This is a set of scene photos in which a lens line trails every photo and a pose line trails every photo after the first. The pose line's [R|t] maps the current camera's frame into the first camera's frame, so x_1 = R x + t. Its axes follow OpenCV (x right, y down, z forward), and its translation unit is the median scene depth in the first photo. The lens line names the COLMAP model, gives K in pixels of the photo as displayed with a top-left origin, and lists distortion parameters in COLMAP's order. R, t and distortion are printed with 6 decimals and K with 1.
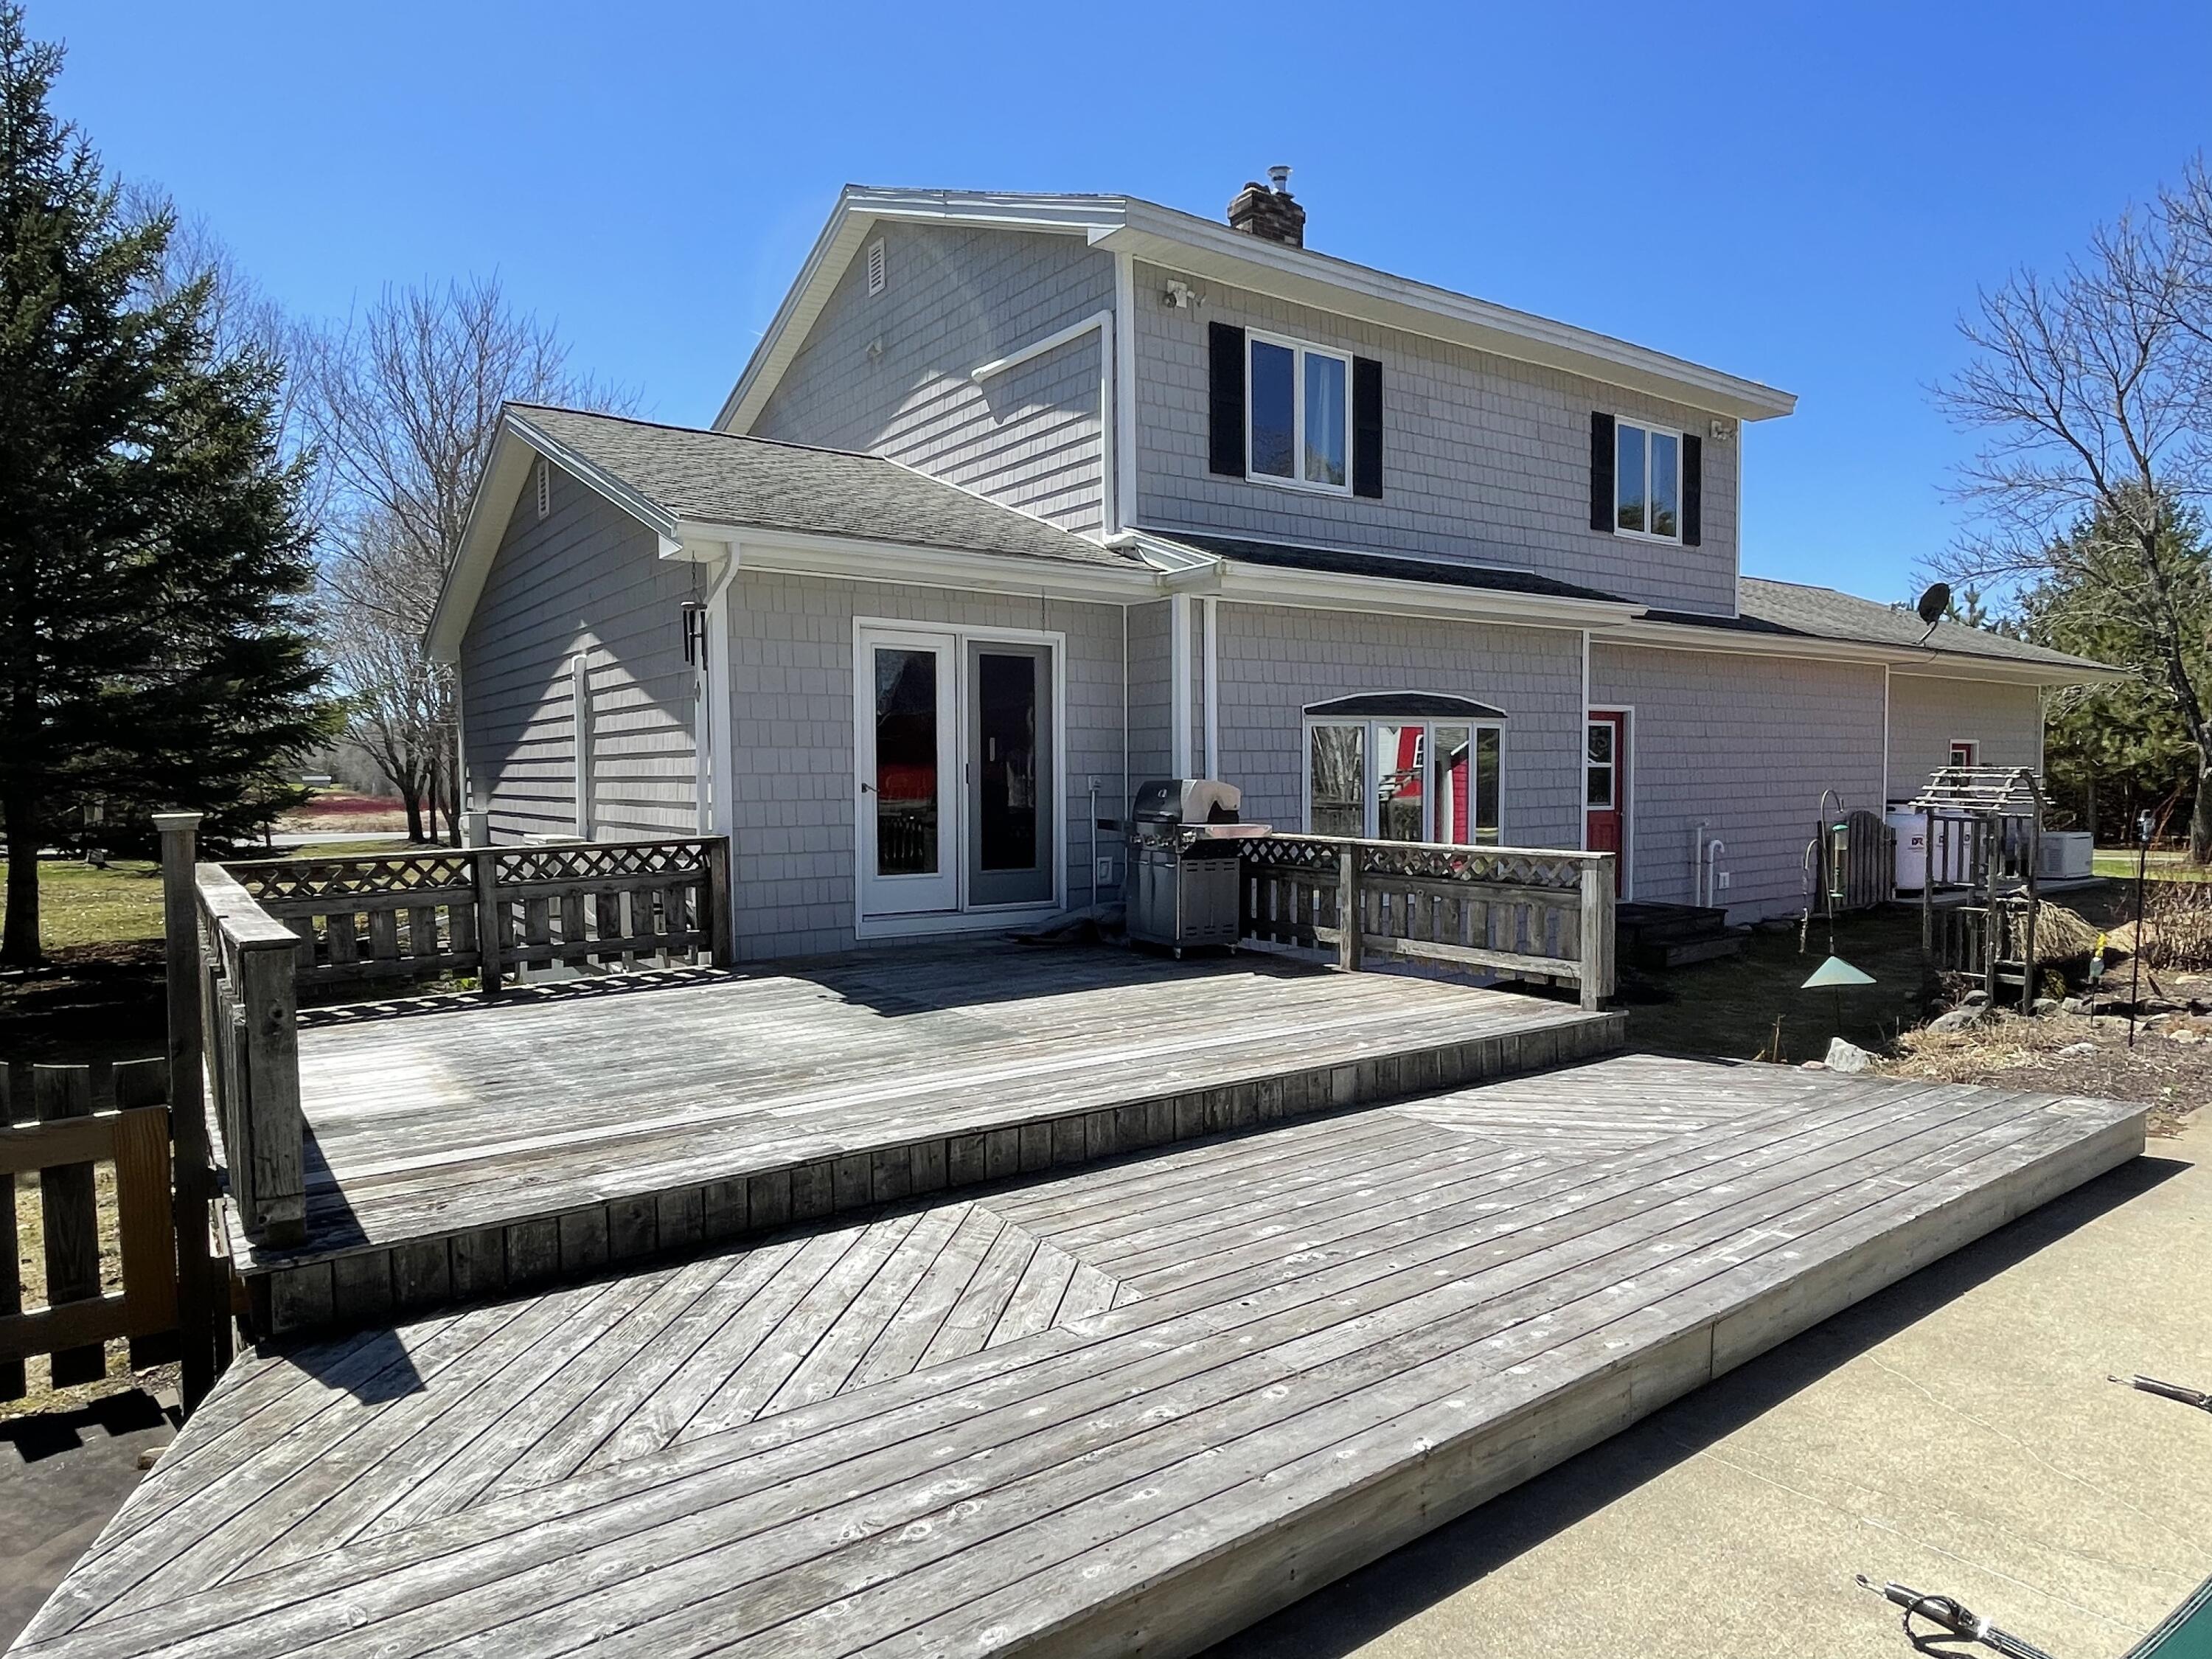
lens RADIAL K [[1324.8, 0, 1108.4], [0, 1324.8, 833.2], [0, 0, 1]] dist [0.050195, -0.076057]
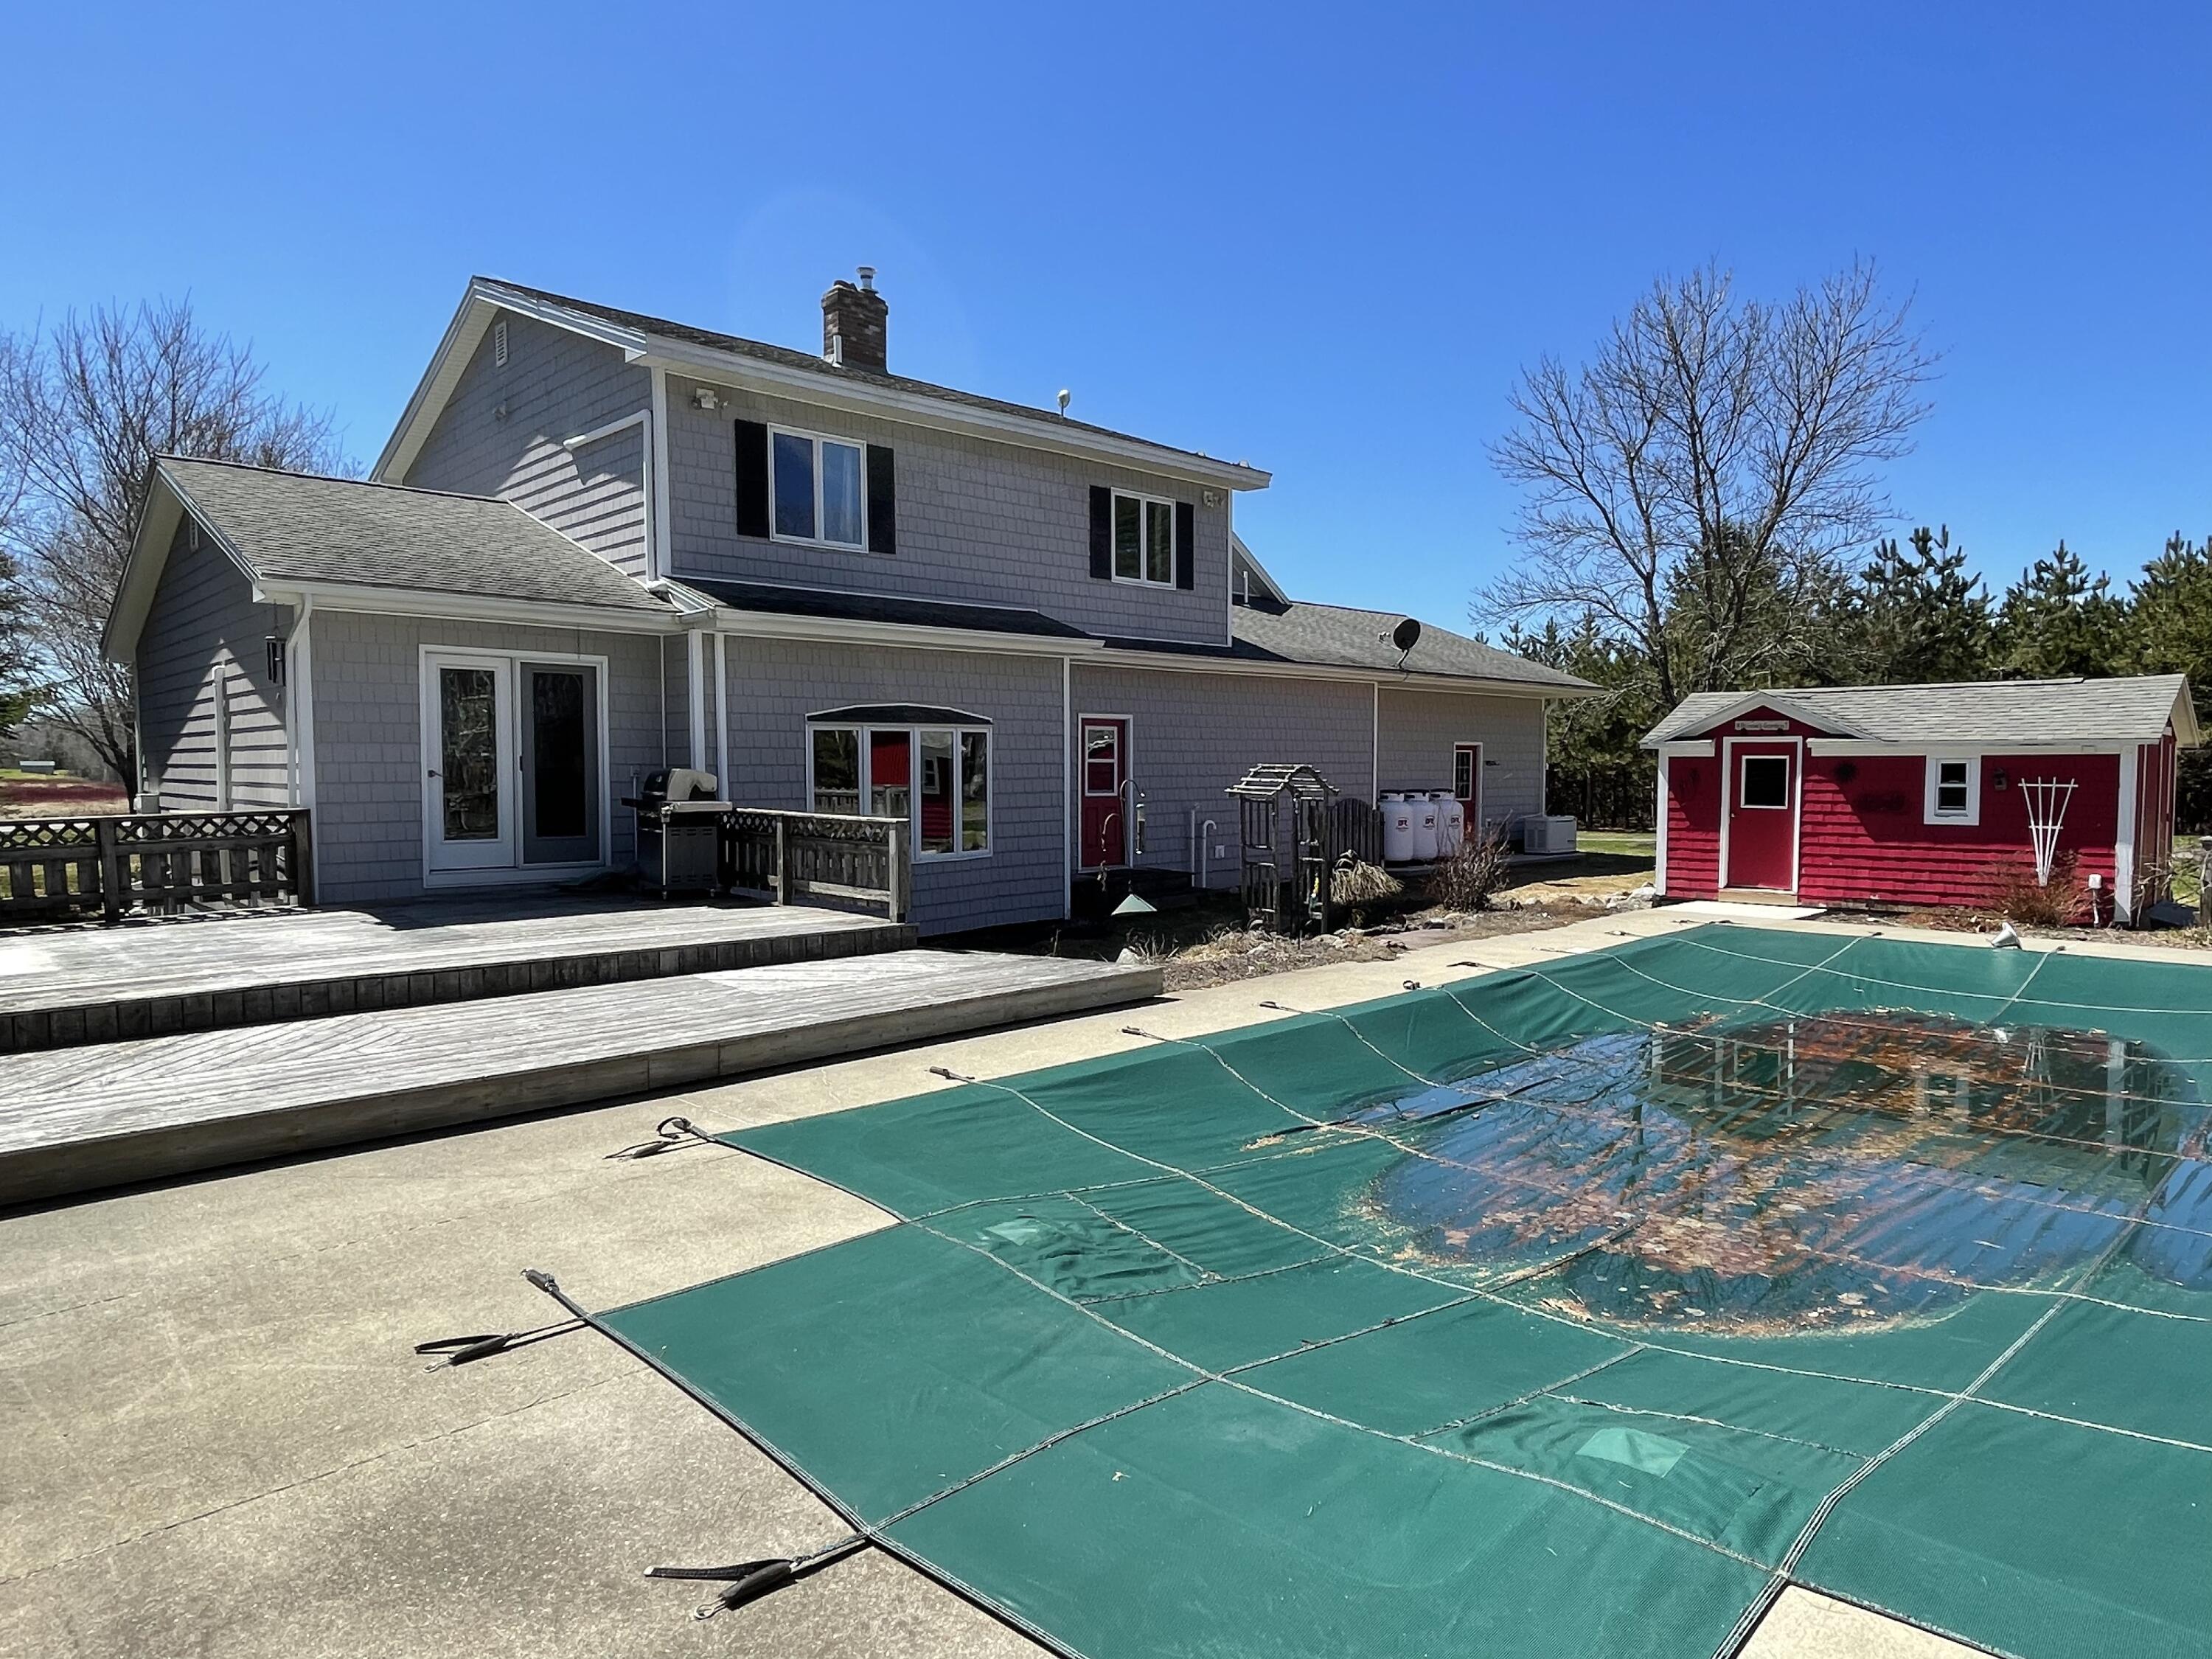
lens RADIAL K [[1324.1, 0, 1104.4], [0, 1324.1, 849.1], [0, 0, 1]] dist [0.003959, -0.003212]
pose [[0.990382, -0.001755, 0.138348, 0.252550], [-0.000807, 0.999829, 0.018461, 0.013567], [-0.138357, -0.018395, 0.990212, -0.343176]]
